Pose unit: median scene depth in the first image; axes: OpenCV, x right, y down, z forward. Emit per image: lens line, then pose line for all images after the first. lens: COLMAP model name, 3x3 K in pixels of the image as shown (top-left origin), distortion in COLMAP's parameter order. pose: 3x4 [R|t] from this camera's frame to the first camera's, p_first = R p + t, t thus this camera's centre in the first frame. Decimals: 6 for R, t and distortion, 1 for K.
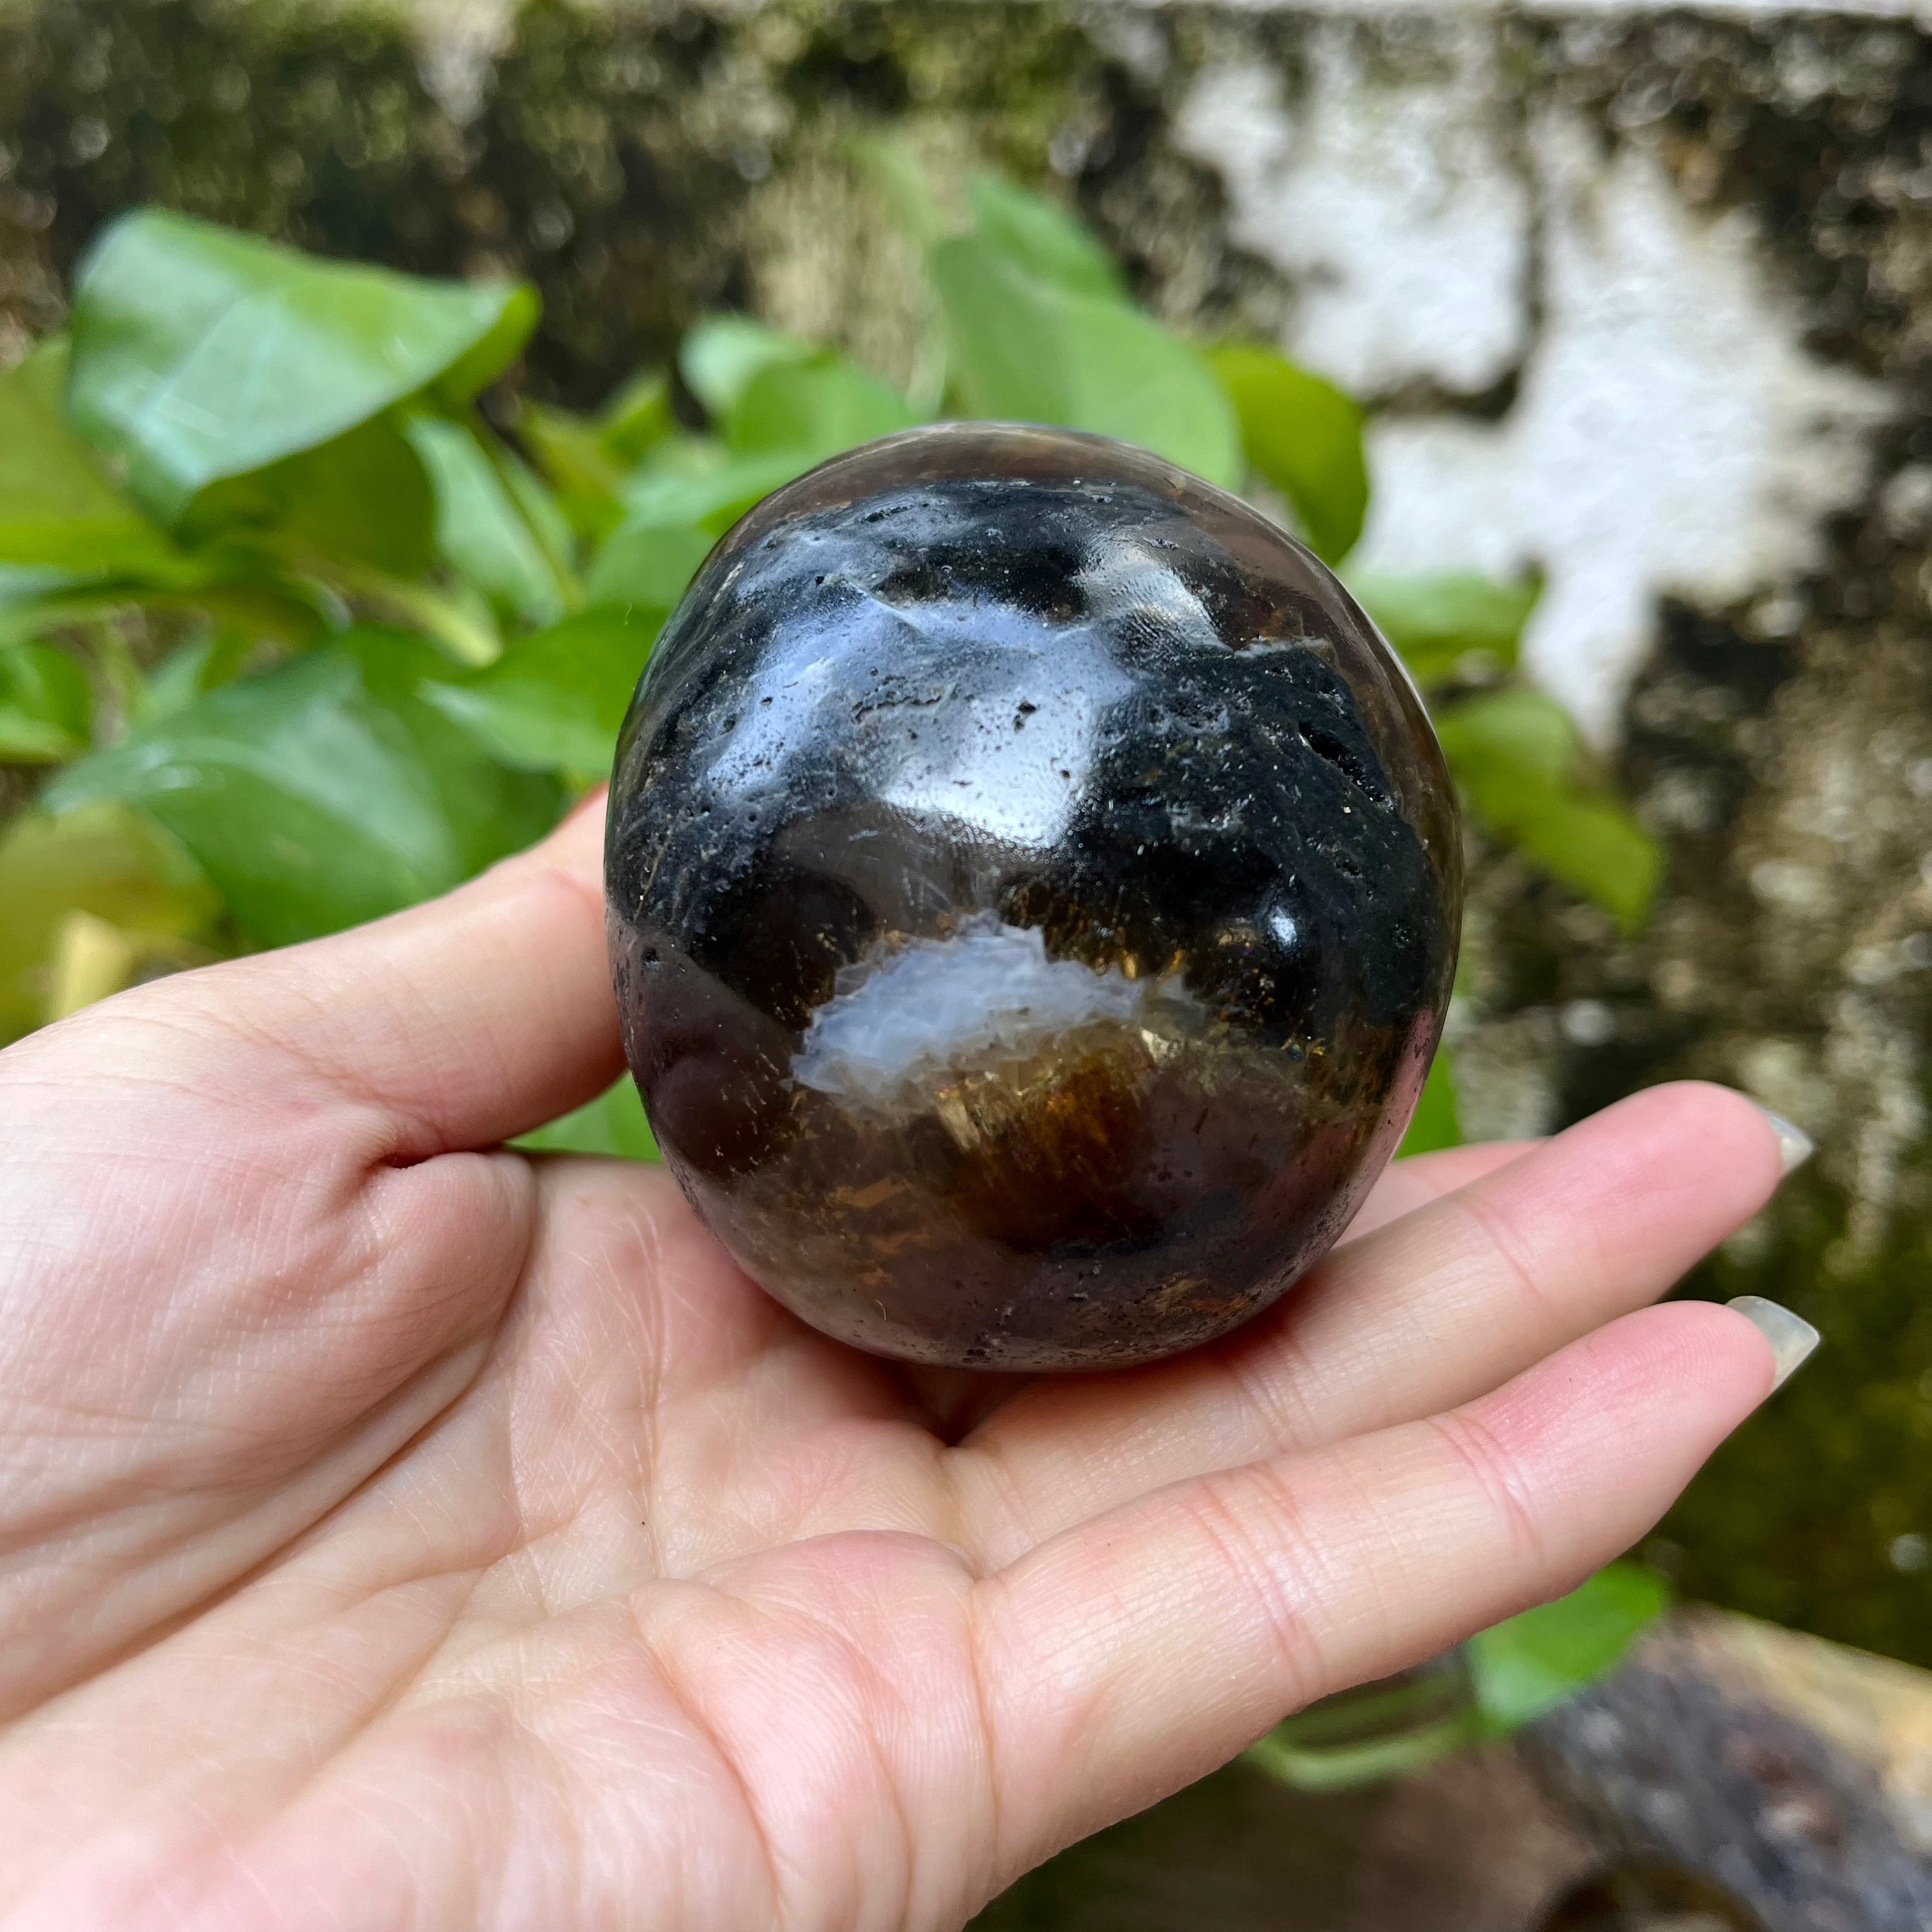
lens RADIAL K [[2148.4, 0, 947.6], [0, 2148.4, 953.8], [0, 0, 1]] dist [-0.007346, 0.000000]
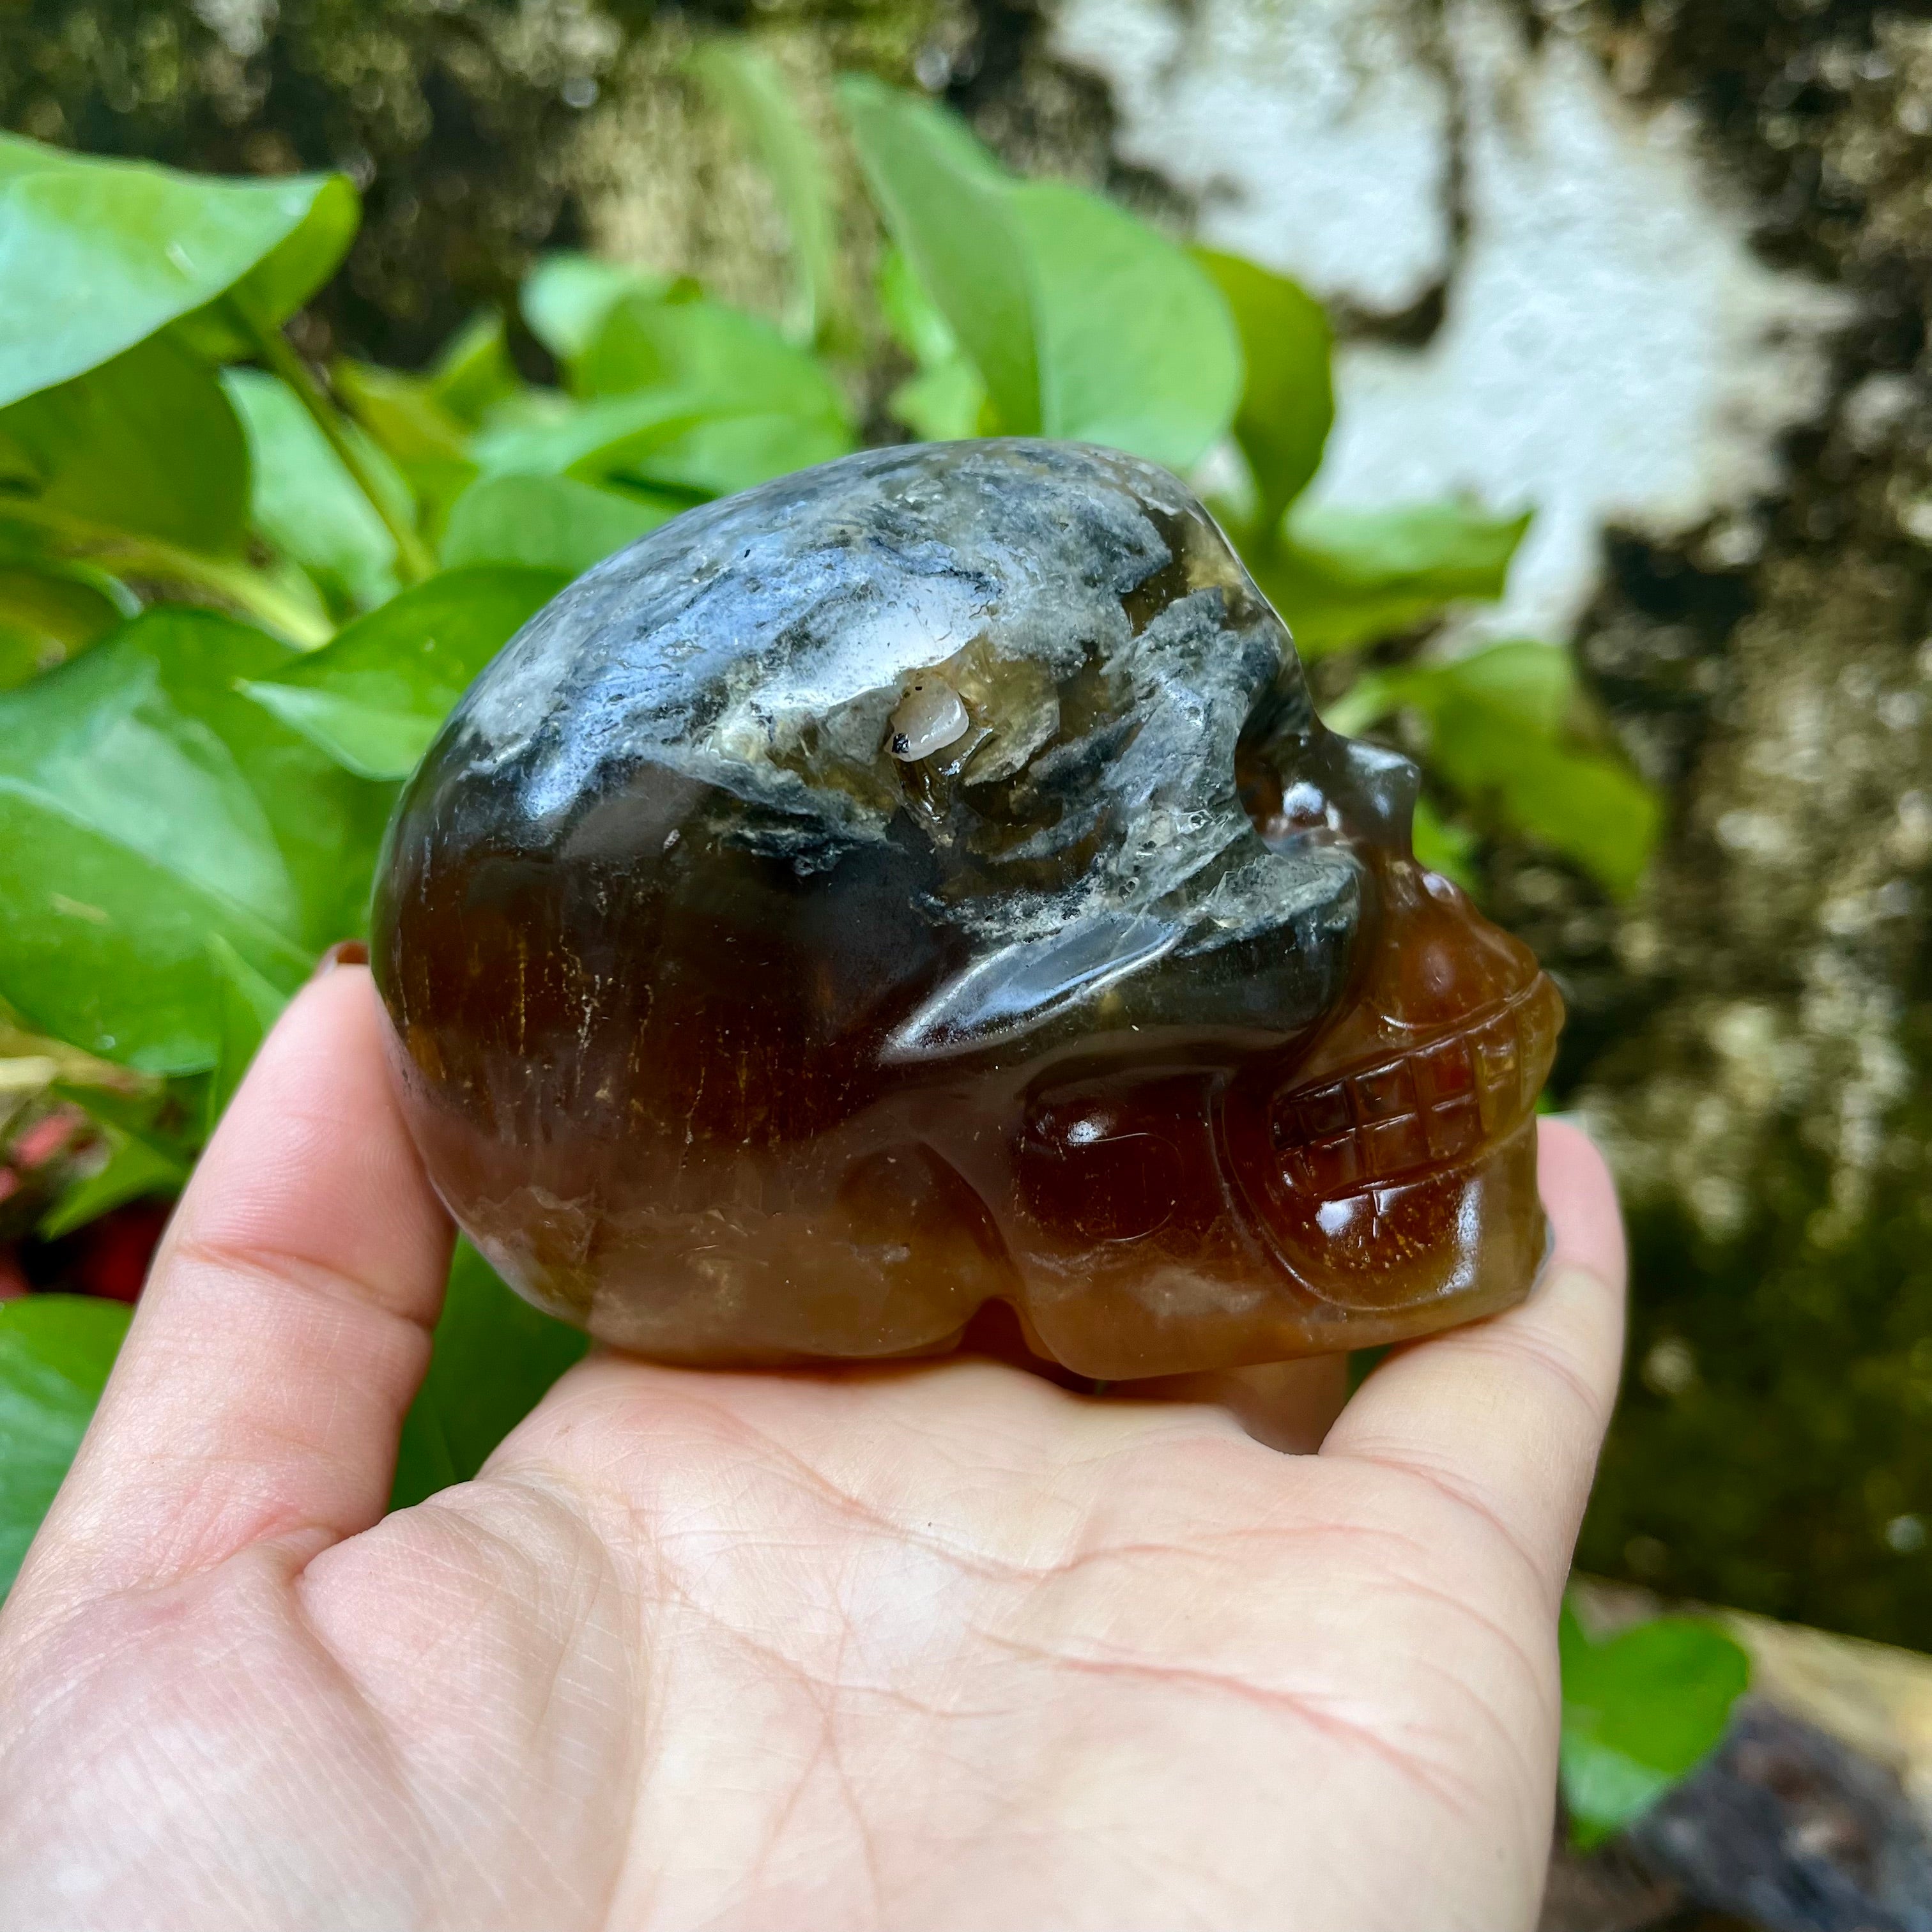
lens RADIAL K [[2148.4, 0, 971.9], [0, 2148.4, 957.5], [0, 0, 1]] dist [-0.007346, 0.000000]
pose [[0.994828, -0.058351, 0.083142, -0.025820], [0.057455, 0.998262, 0.013127, -0.010508], [-0.083763, -0.008283, 0.996451, 0.102841]]
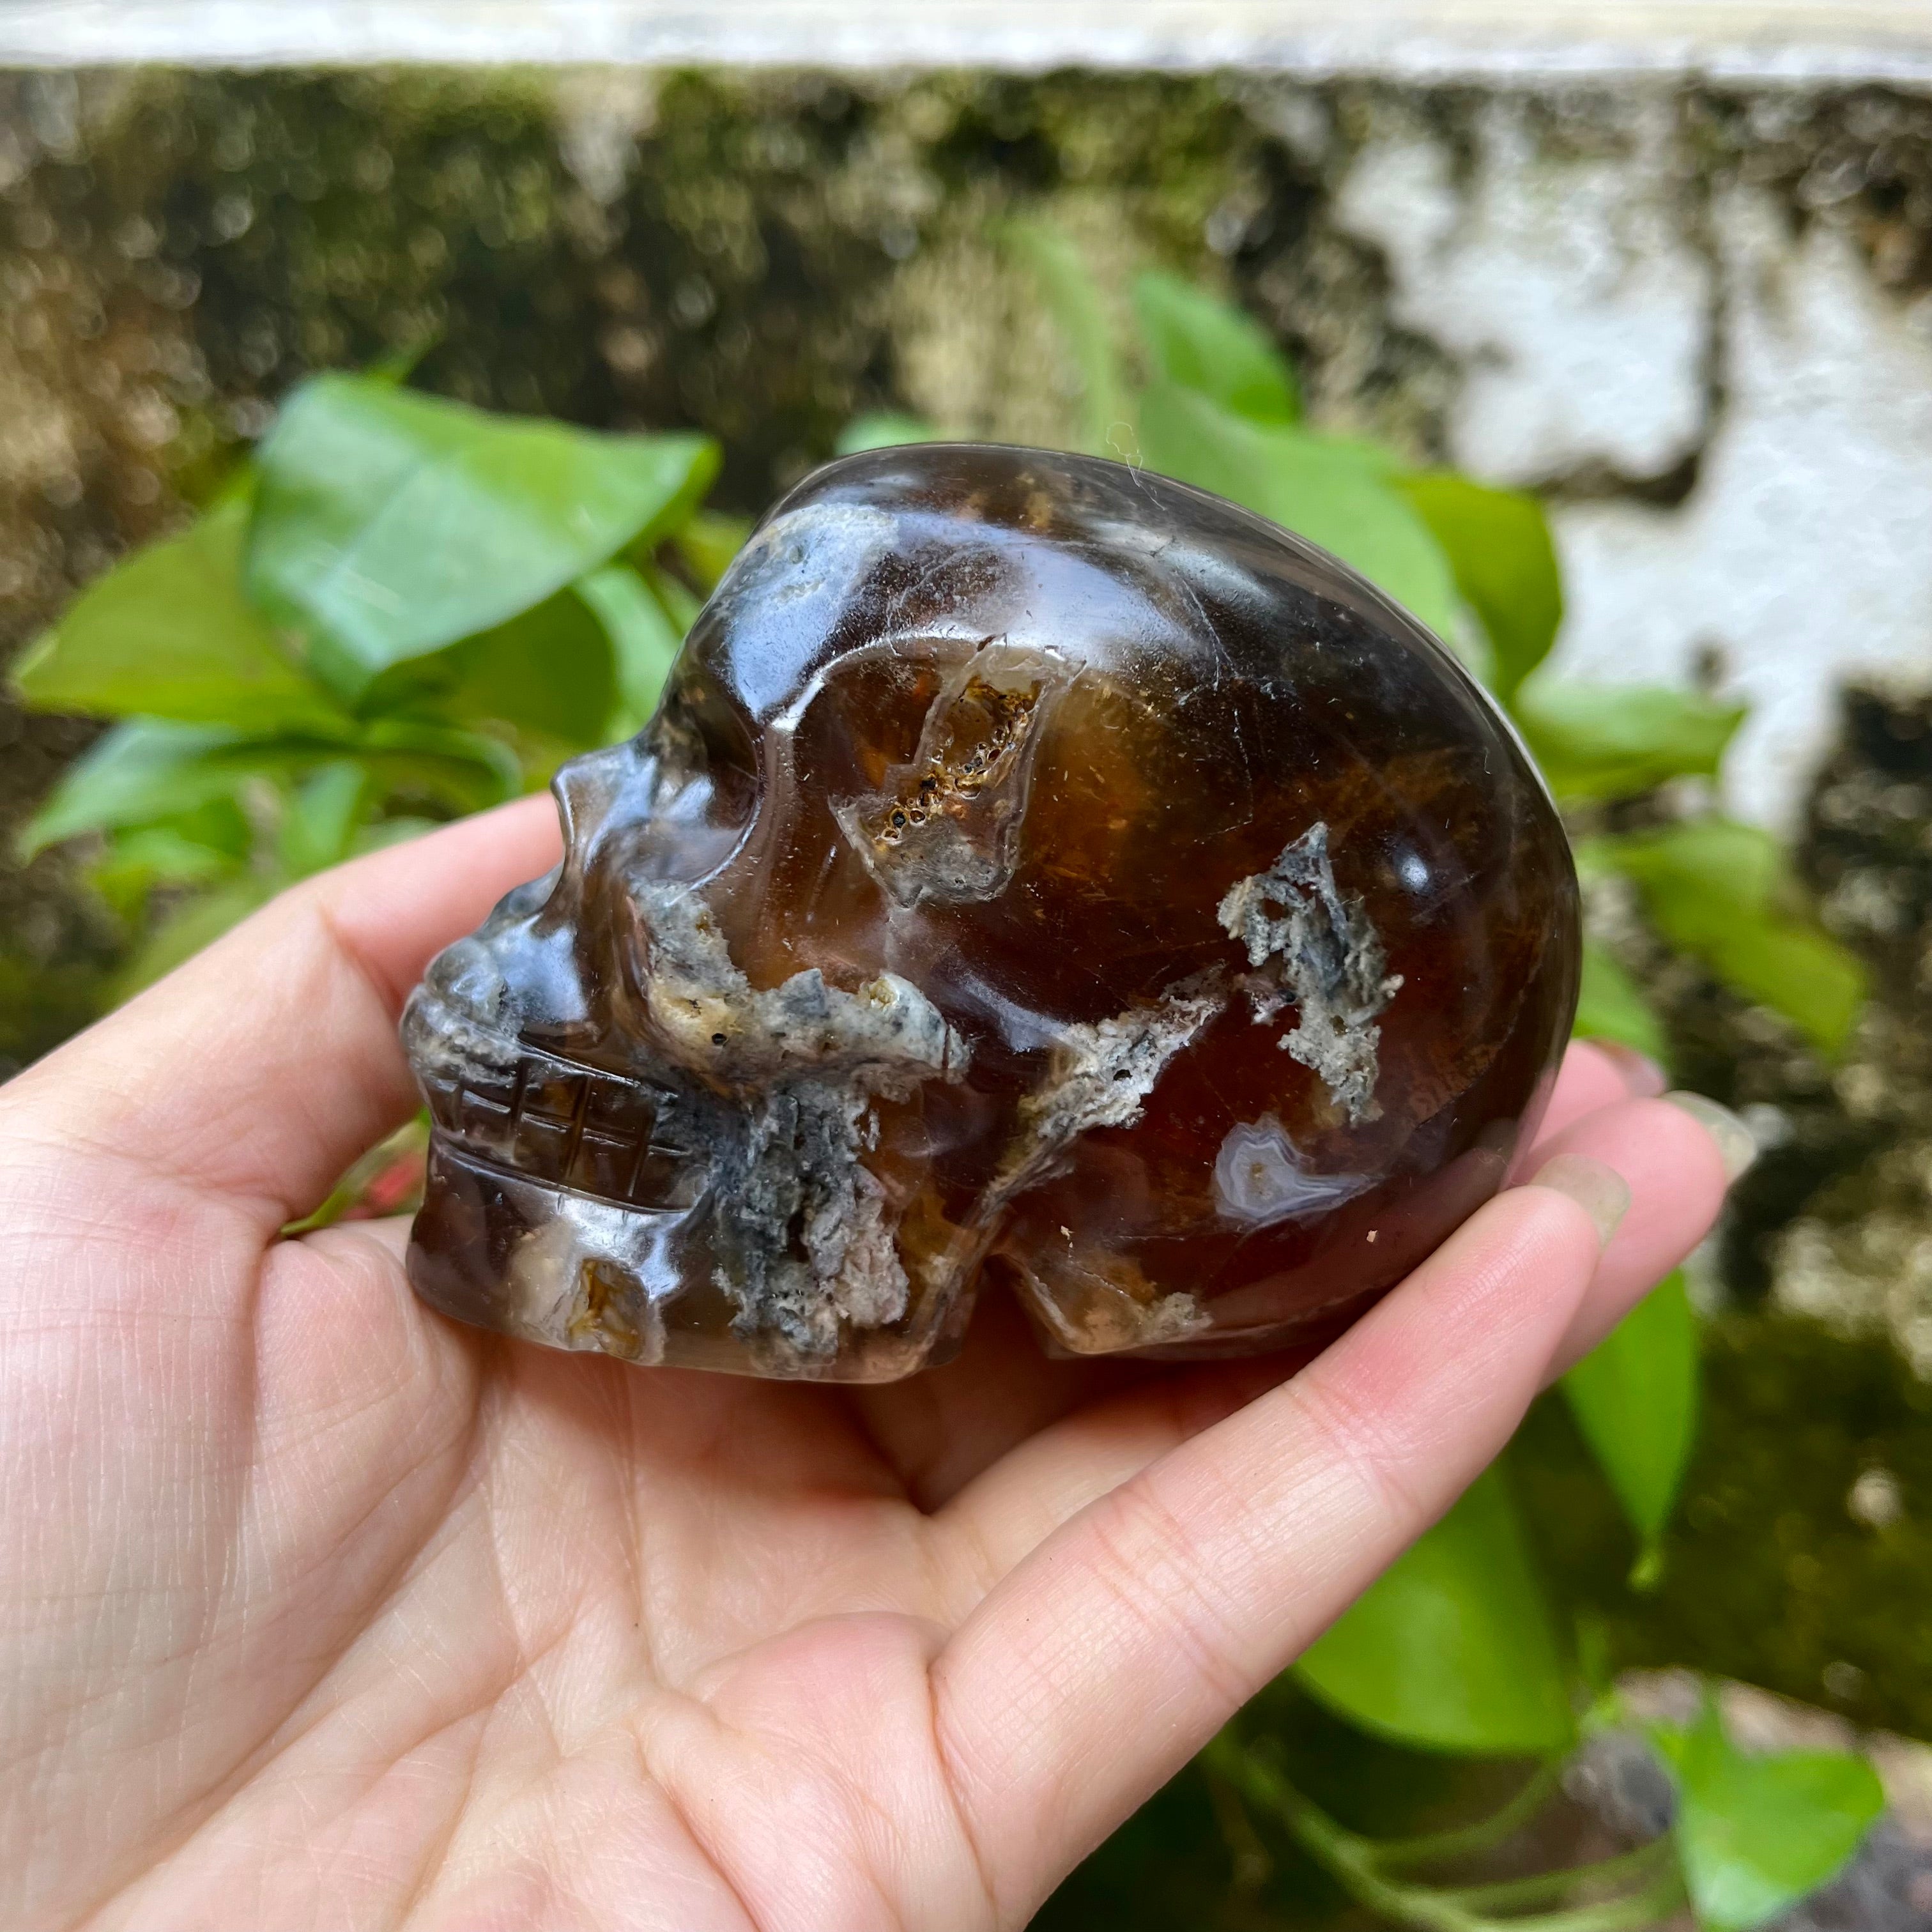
lens RADIAL K [[2148.4, 0, 935.2], [0, 2148.4, 950.9], [0, 0, 1]] dist [-0.007346, 0.000000]
pose [[0.998561, 0.002988, -0.053536, -0.022949], [-0.003332, 0.999974, -0.006321, -0.041679], [0.053516, 0.006491, 0.998546, 0.022629]]
